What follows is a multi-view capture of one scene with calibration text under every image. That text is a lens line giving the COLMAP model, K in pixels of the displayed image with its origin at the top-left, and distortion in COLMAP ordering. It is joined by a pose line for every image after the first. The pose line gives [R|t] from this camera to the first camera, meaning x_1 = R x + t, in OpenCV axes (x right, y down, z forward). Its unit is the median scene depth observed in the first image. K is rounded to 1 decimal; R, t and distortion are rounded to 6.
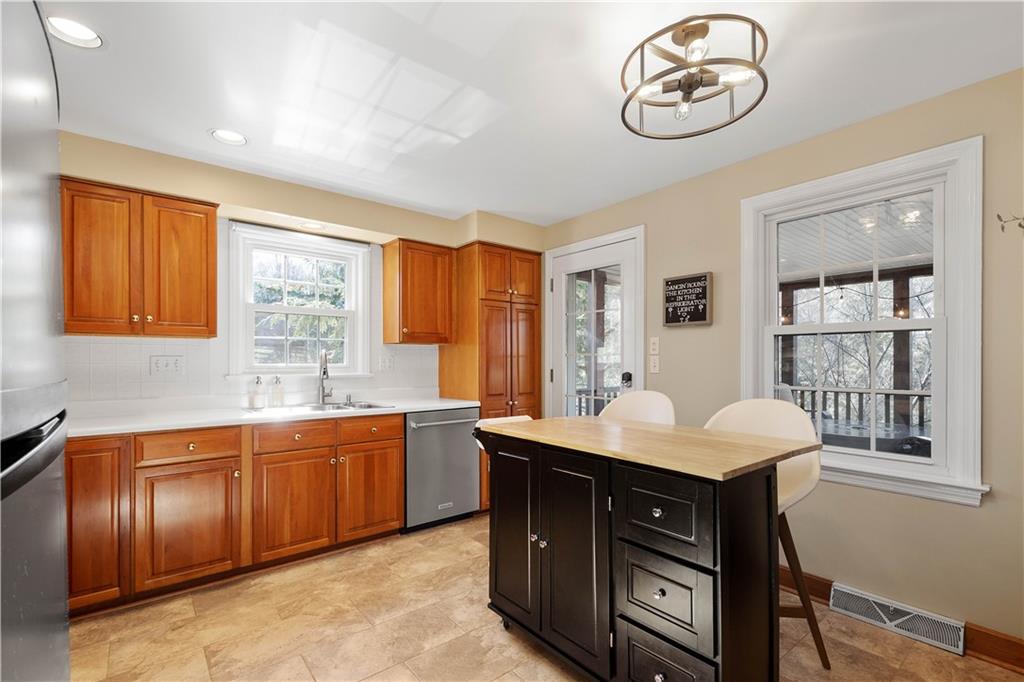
lens RADIAL K [[449.5, 0, 516.1], [0, 449.5, 355.3], [0, 0, 1]] dist [0.000539, -0.000131]
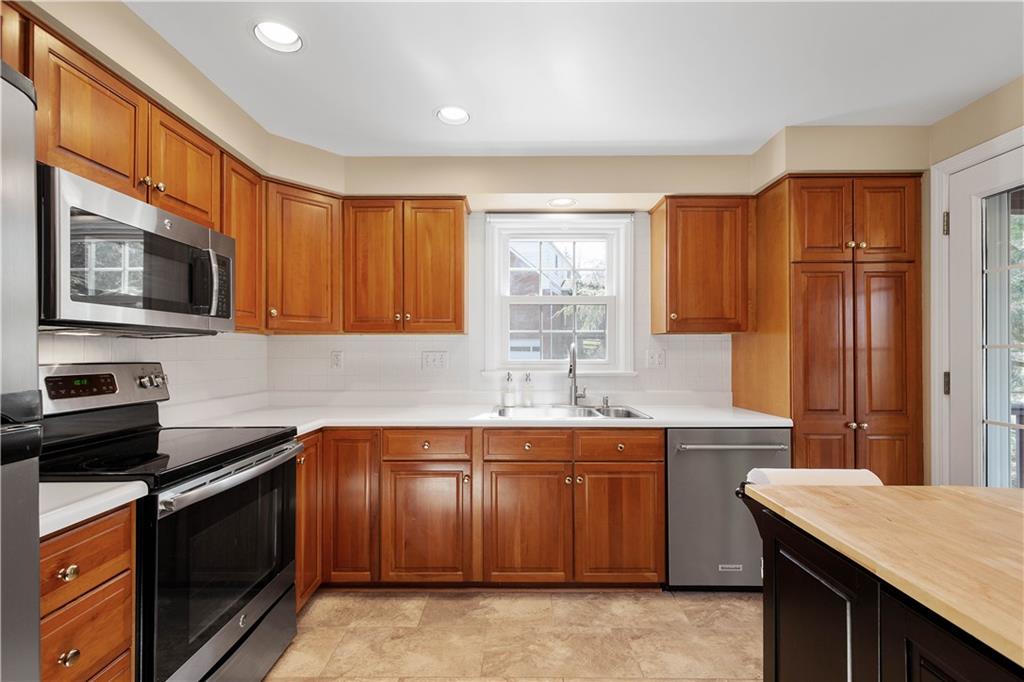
lens RADIAL K [[446.9, 0, 509.4], [0, 446.9, 349.0], [0, 0, 1]] dist [0.002590, -0.000149]
pose [[0.761691, -0.004619, -0.647924, 0.033780], [0.008862, 0.999955, 0.003290, -0.005841], [0.647880, -0.008248, 0.761698, 0.287402]]
